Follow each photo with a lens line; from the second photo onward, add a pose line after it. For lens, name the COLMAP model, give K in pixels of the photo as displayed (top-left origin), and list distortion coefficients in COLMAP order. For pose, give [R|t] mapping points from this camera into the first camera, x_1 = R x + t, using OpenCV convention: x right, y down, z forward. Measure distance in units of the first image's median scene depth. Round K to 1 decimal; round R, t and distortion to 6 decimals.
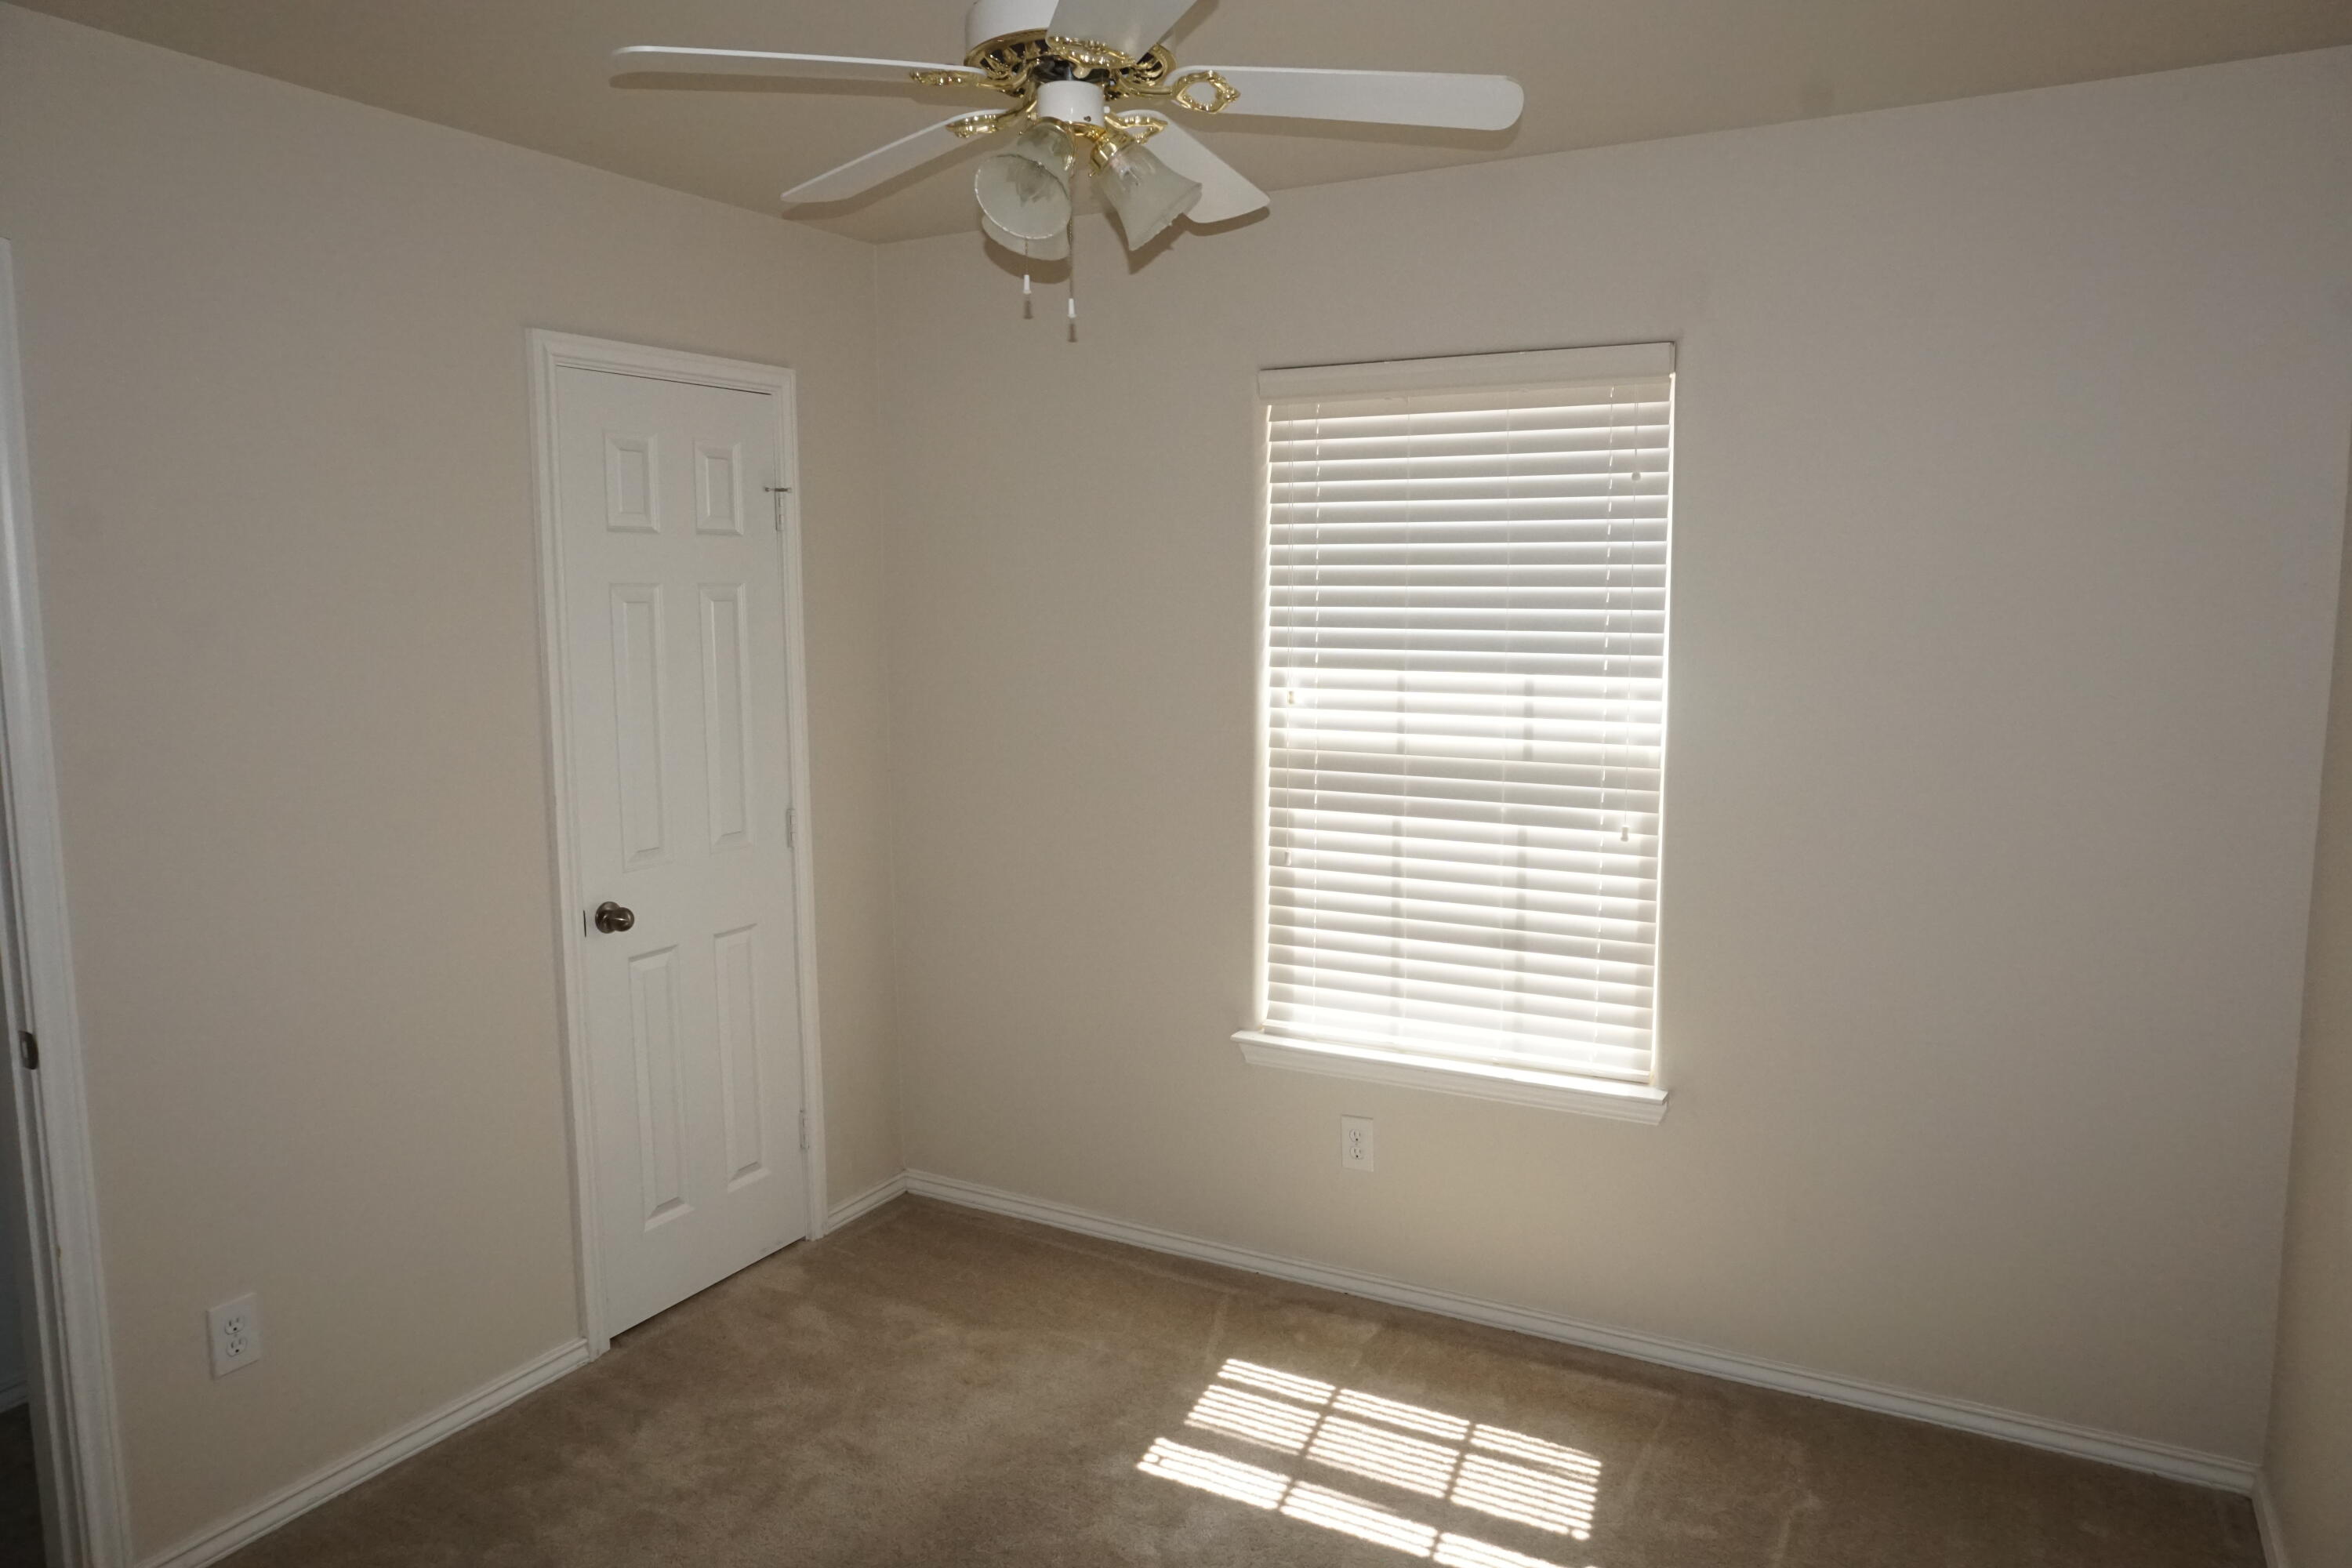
lens RADIAL K [[1559.7, 0, 1176.0], [0, 1559.7, 784.0], [0, 0, 1]] dist [-0.010608, -0.003032]
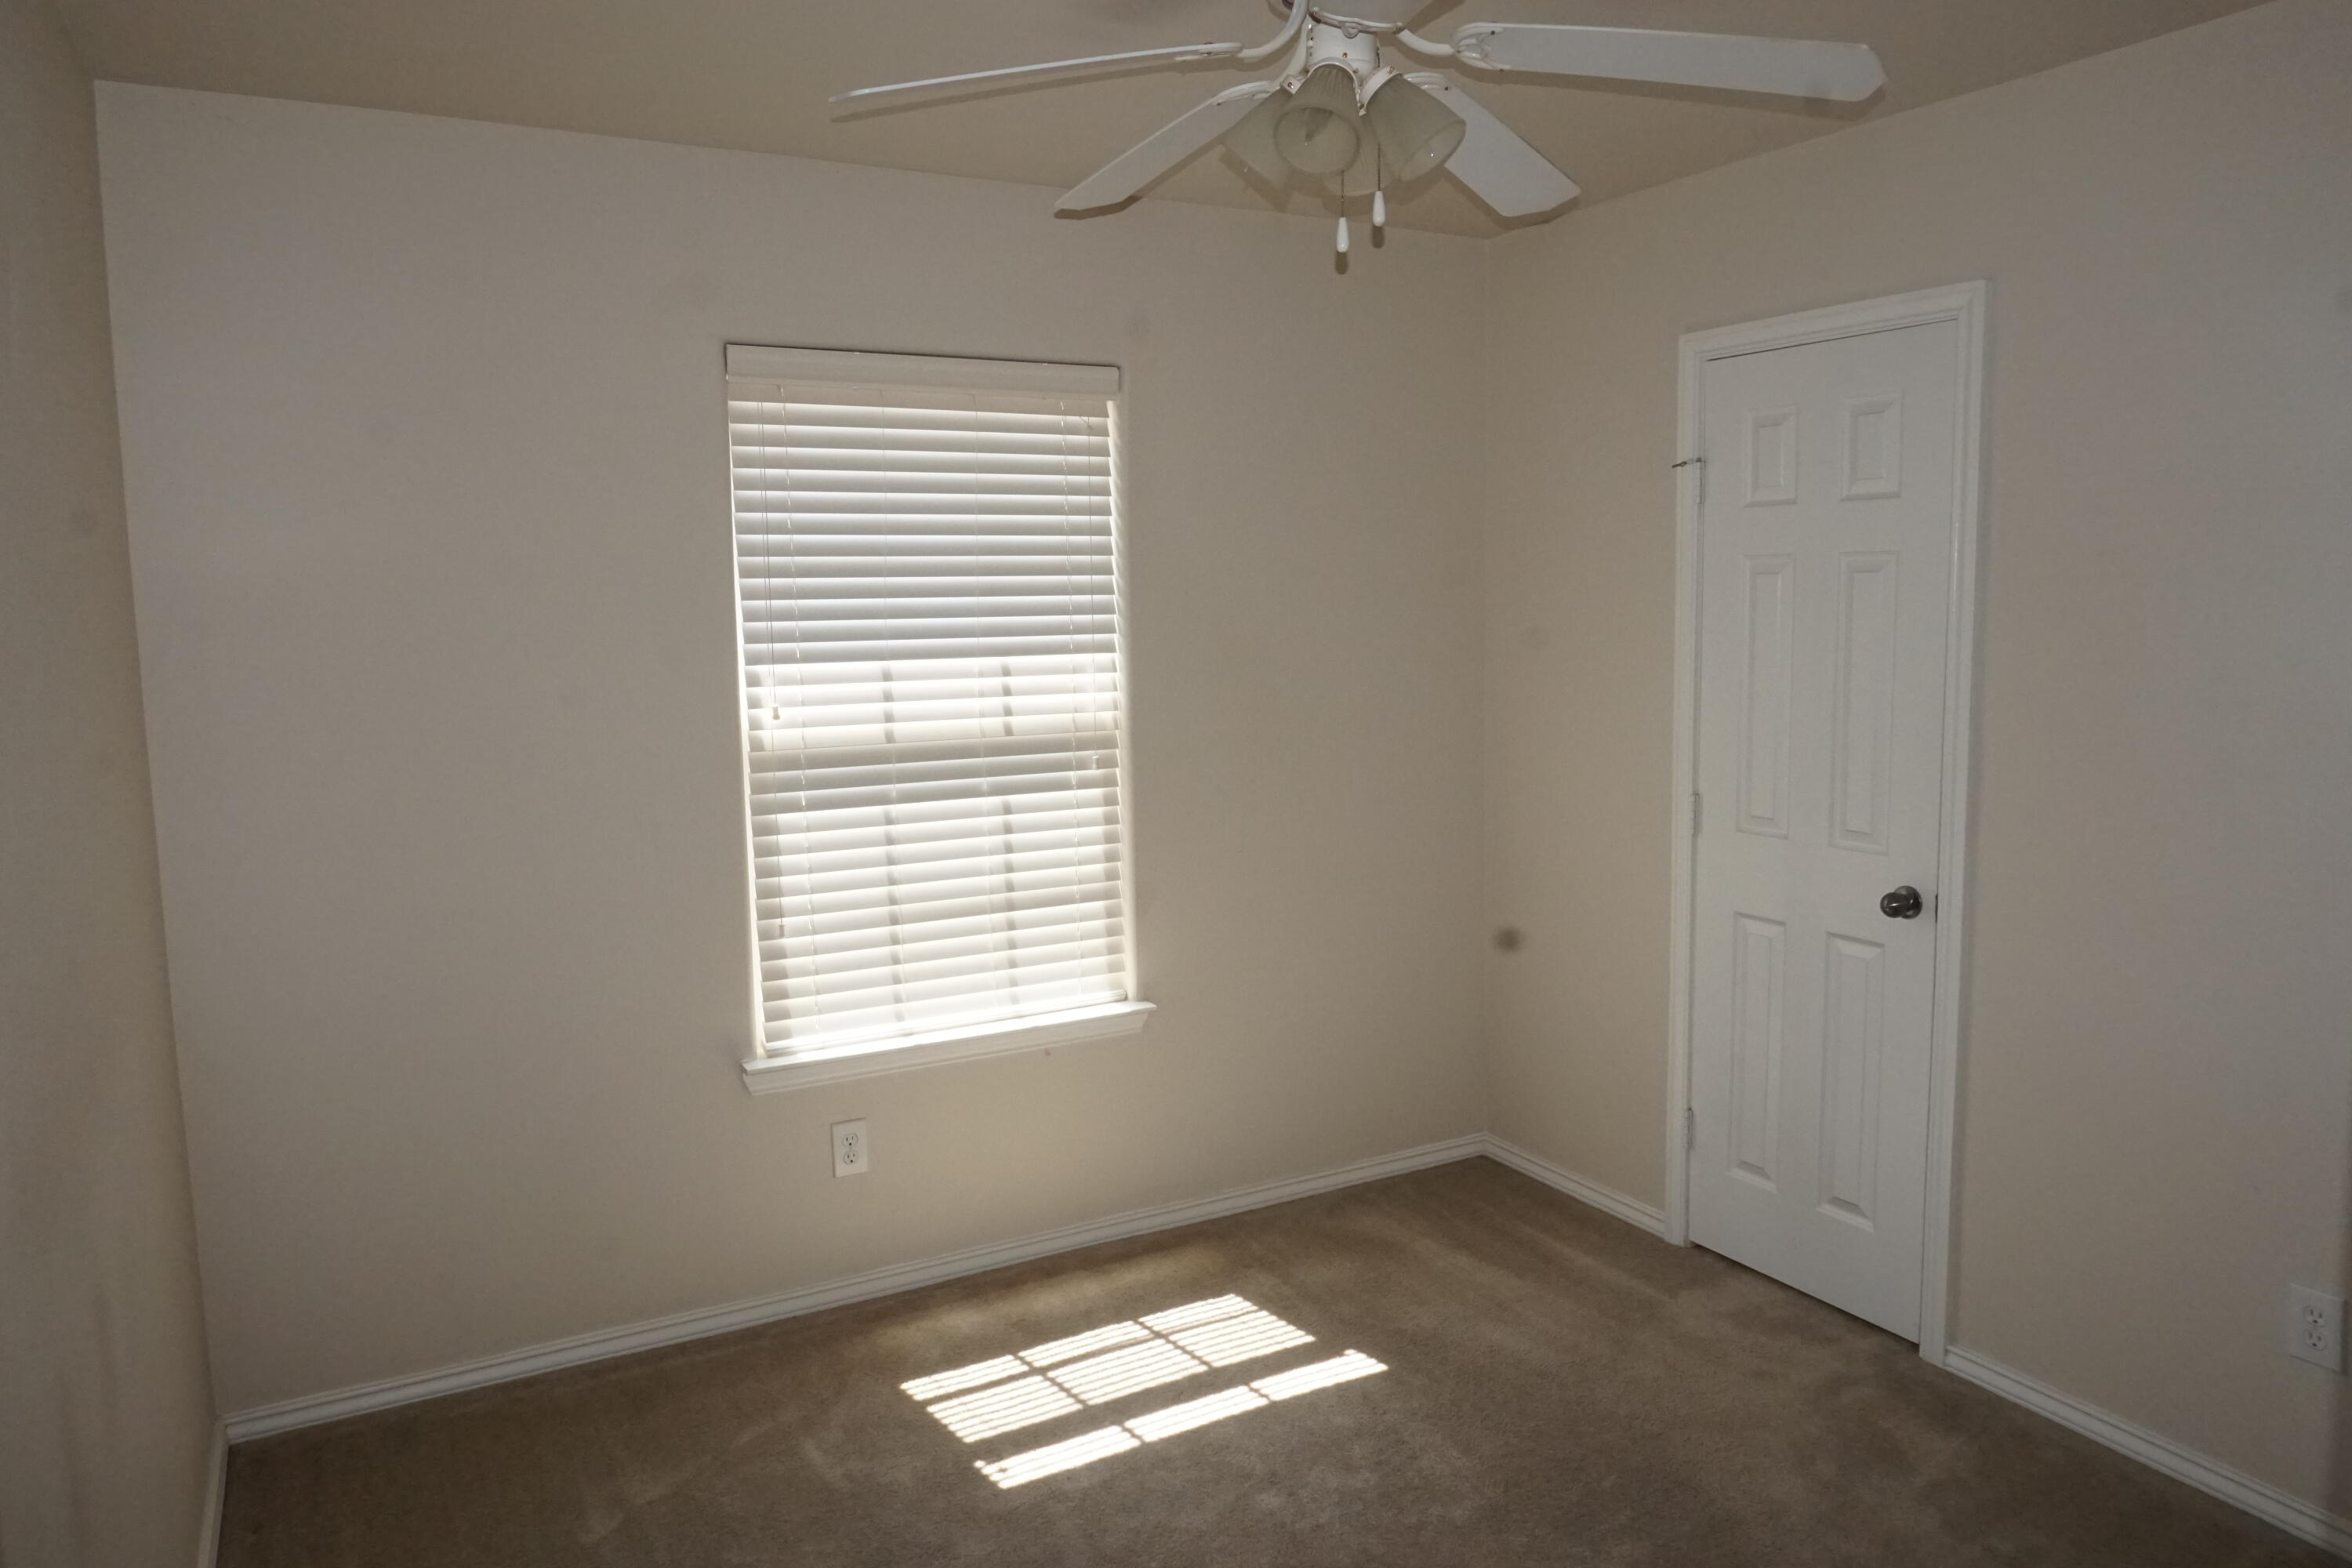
lens RADIAL K [[1611.2, 0, 1176.0], [0, 1611.2, 784.0], [0, 0, 1]] dist [-0.003861, -0.000607]
pose [[0.526842, -0.109629, 0.842863, -0.647212], [0.117200, 0.991544, 0.055711, -0.029857], [-0.841844, 0.069433, 0.535236, 0.292991]]
